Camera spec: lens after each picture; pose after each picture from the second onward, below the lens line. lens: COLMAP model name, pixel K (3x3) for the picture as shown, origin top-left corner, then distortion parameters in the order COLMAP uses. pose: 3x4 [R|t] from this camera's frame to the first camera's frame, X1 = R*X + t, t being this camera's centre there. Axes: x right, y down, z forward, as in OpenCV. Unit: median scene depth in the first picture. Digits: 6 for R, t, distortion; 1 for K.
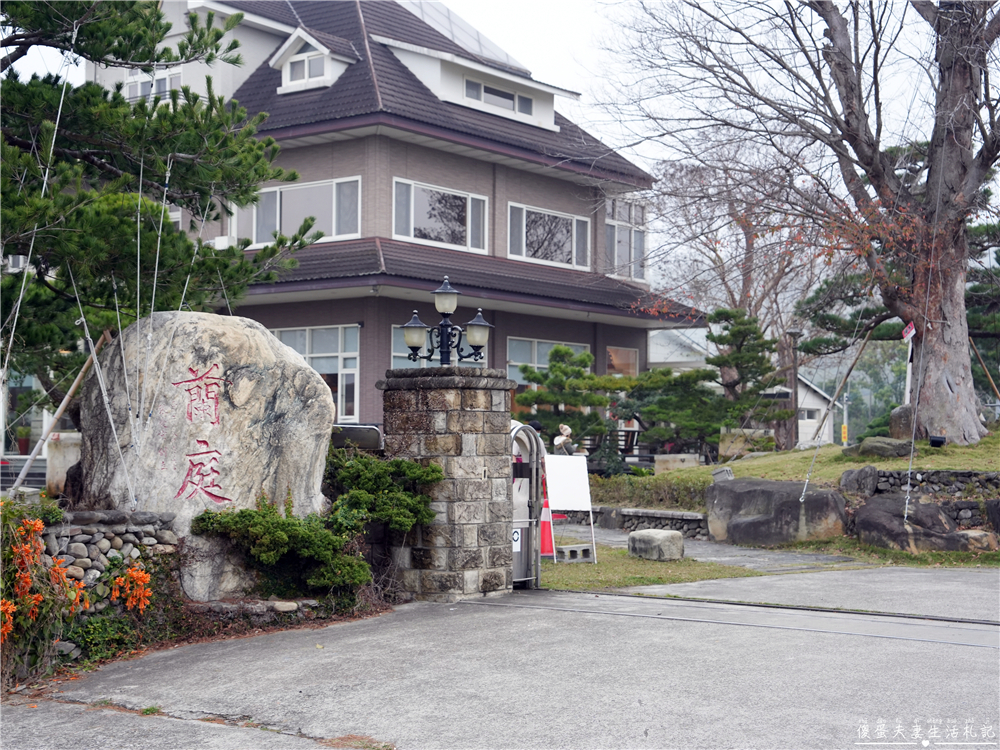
lens RADIAL K [[1572.2, 0, 500.0], [0, 1572.2, 375.0], [0, 0, 1]] dist [0.235561, 0.001880]
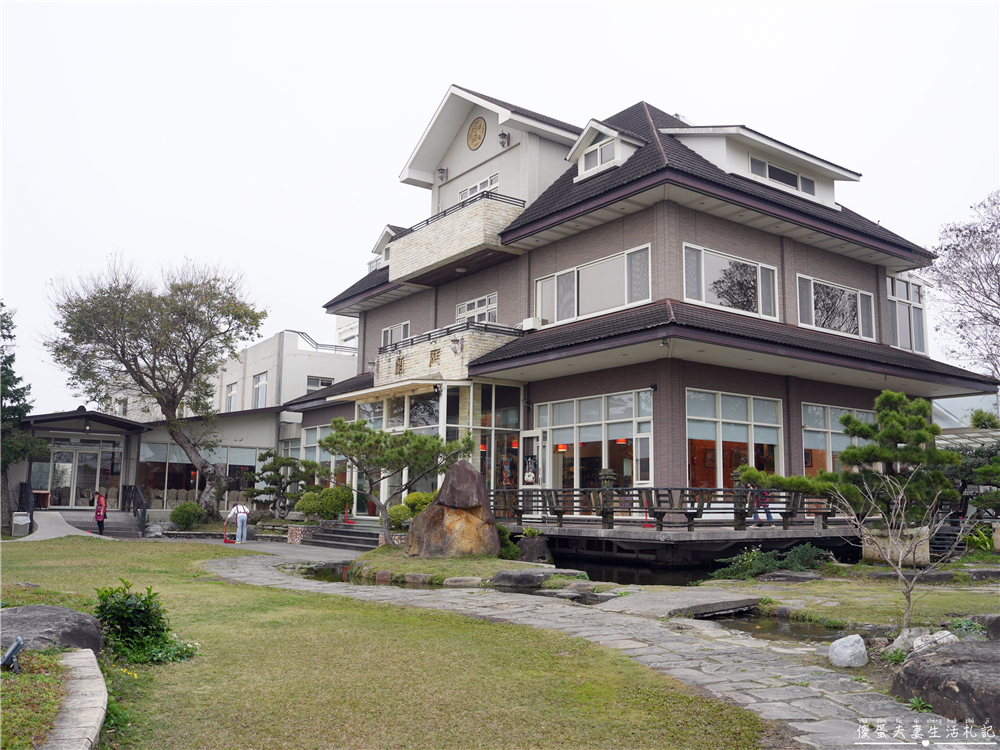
lens RADIAL K [[878.8, 0, 500.0], [0, 878.8, 375.0], [0, 0, 1]] dist [-0.062492, 0.002628]
pose [[0.959654, -0.036074, -0.278862, -0.025265], [0.007907, 0.994806, -0.101482, 0.014211], [0.281074, 0.095183, 0.954954, 0.416691]]
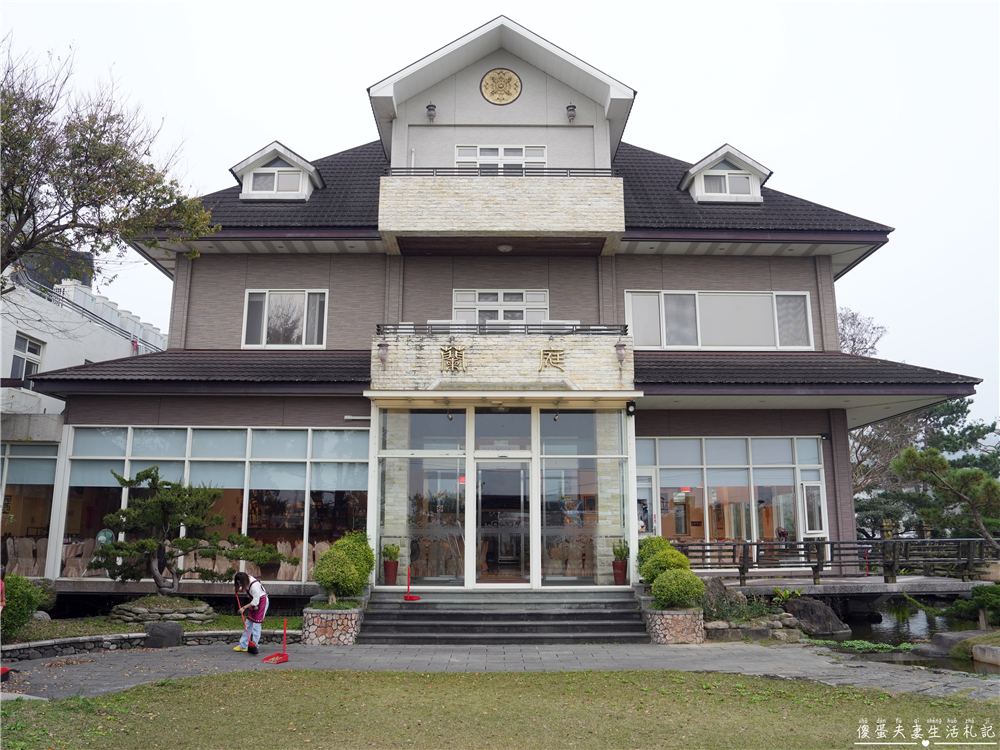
lens RADIAL K [[830.3, 0, 500.0], [0, 830.3, 375.0], [0, 0, 1]] dist [-0.120654, -0.000729]
pose [[0.781889, 0.130487, 0.609609, -0.520504], [-0.024803, 0.983586, -0.178726, 0.022914], [-0.622924, 0.124624, 0.772291, 0.683649]]
